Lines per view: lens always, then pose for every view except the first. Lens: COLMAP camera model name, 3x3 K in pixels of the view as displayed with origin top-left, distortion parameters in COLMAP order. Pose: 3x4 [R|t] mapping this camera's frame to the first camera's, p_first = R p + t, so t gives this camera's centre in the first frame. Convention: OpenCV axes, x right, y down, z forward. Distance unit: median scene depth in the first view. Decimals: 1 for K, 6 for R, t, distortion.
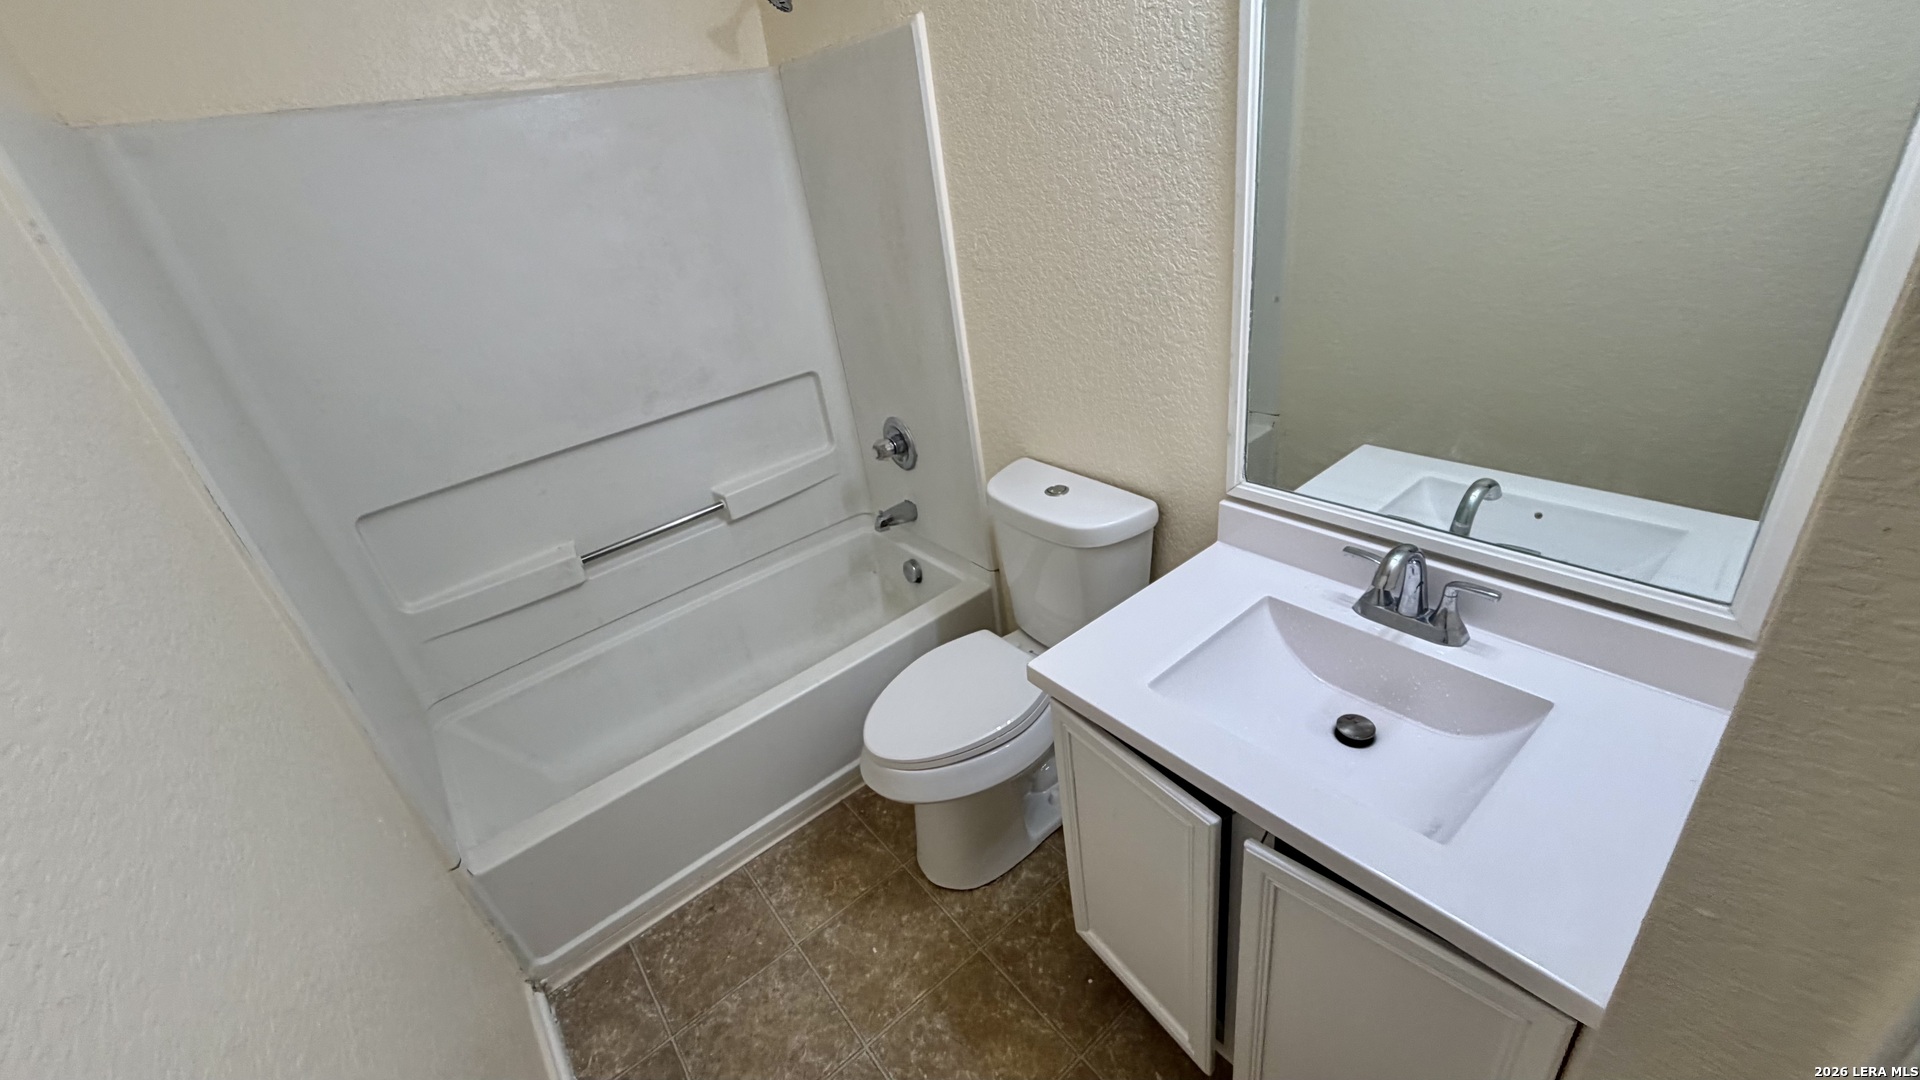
lens RADIAL K [[772.2, 0, 967.1], [0, 772.2, 532.3], [0, 0, 1]] dist [0.002575, 0.000056]
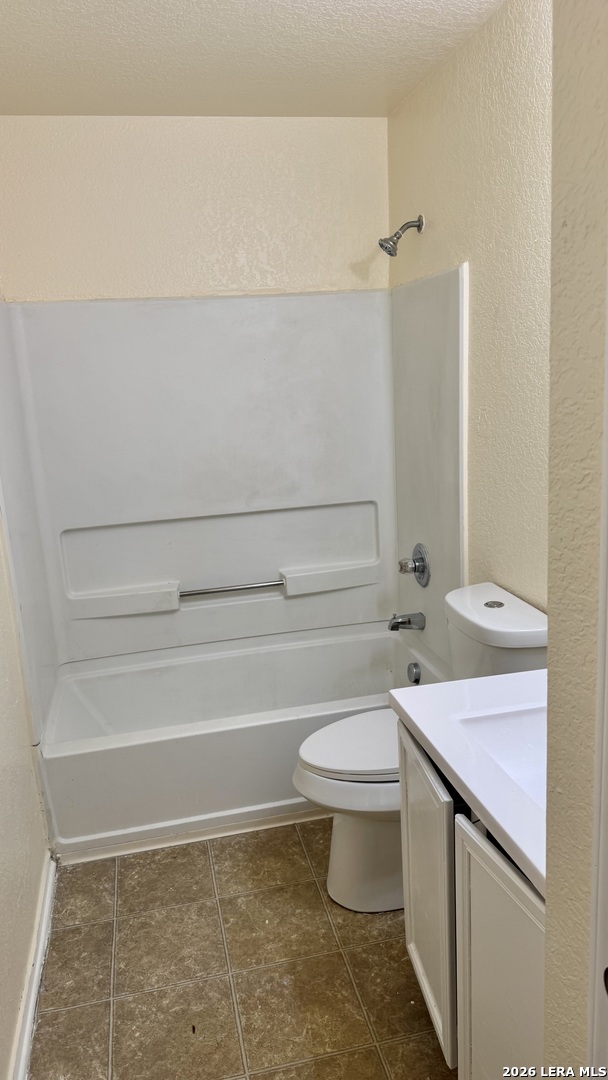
lens RADIAL K [[753.1, 0, 306.1], [0, 753.1, 533.2], [0, 0, 1]] dist [0.070082, -0.085356]
pose [[0.899420, 0.179400, -0.398572, 0.303251], [-0.260371, 0.952343, -0.158899, 0.108708], [0.351071, 0.246694, 0.903267, -0.249109]]
